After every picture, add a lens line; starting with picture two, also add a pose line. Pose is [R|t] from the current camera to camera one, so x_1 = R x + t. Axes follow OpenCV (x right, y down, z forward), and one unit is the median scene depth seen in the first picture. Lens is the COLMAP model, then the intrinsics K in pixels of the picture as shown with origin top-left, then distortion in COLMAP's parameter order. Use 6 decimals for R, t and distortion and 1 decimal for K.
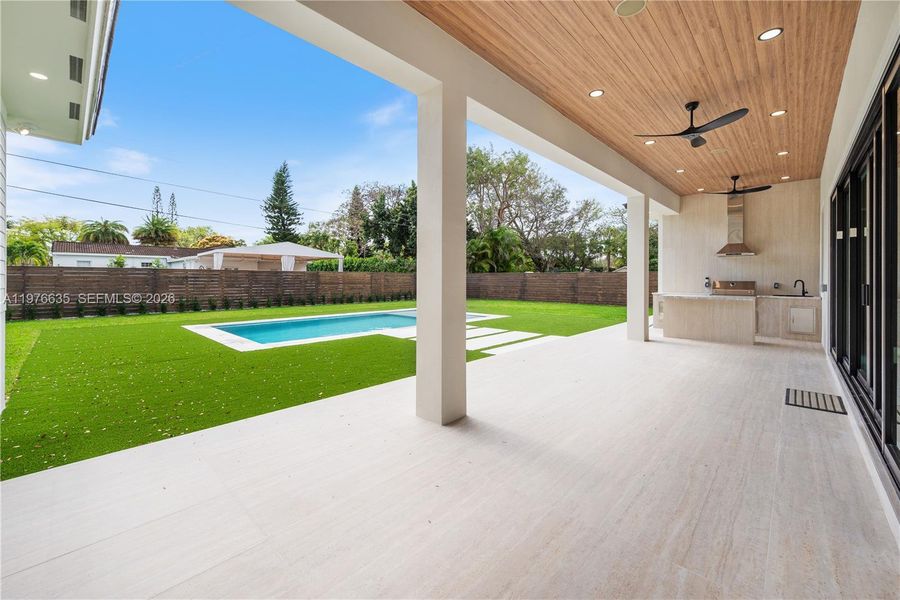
lens RADIAL K [[361.9, 0, 443.0], [0, 361.9, 277.0], [0, 0, 1]] dist [-0.001283, -0.000093]
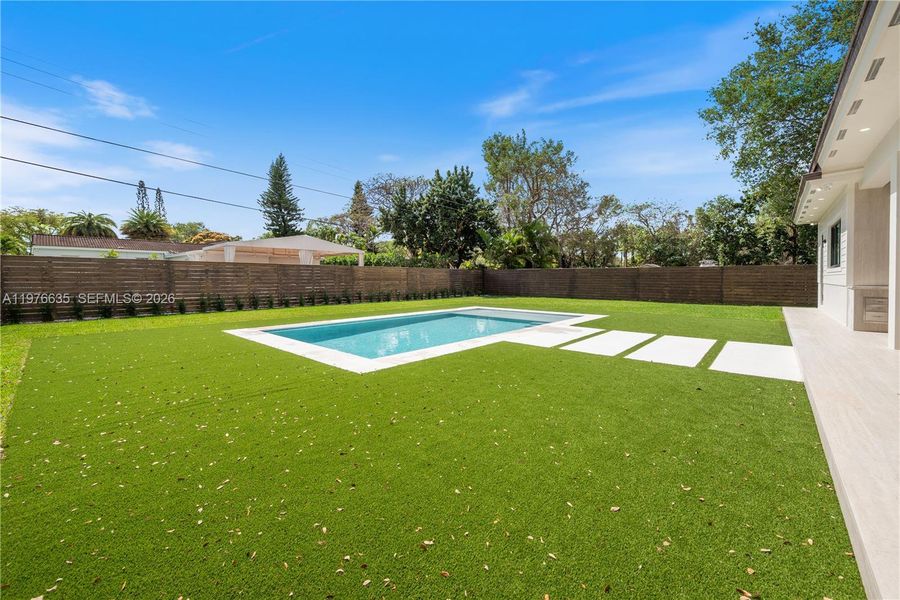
lens RADIAL K [[345.0, 0, 450.0], [0, 345.0, 300.0], [0, 0, 1]] dist [-0.005459, -0.000215]
pose [[0.998206, -0.003230, 0.059793, -0.089362], [-0.000836, 0.997695, 0.067855, 0.006214], [-0.059874, -0.067783, 0.995902, 0.076977]]
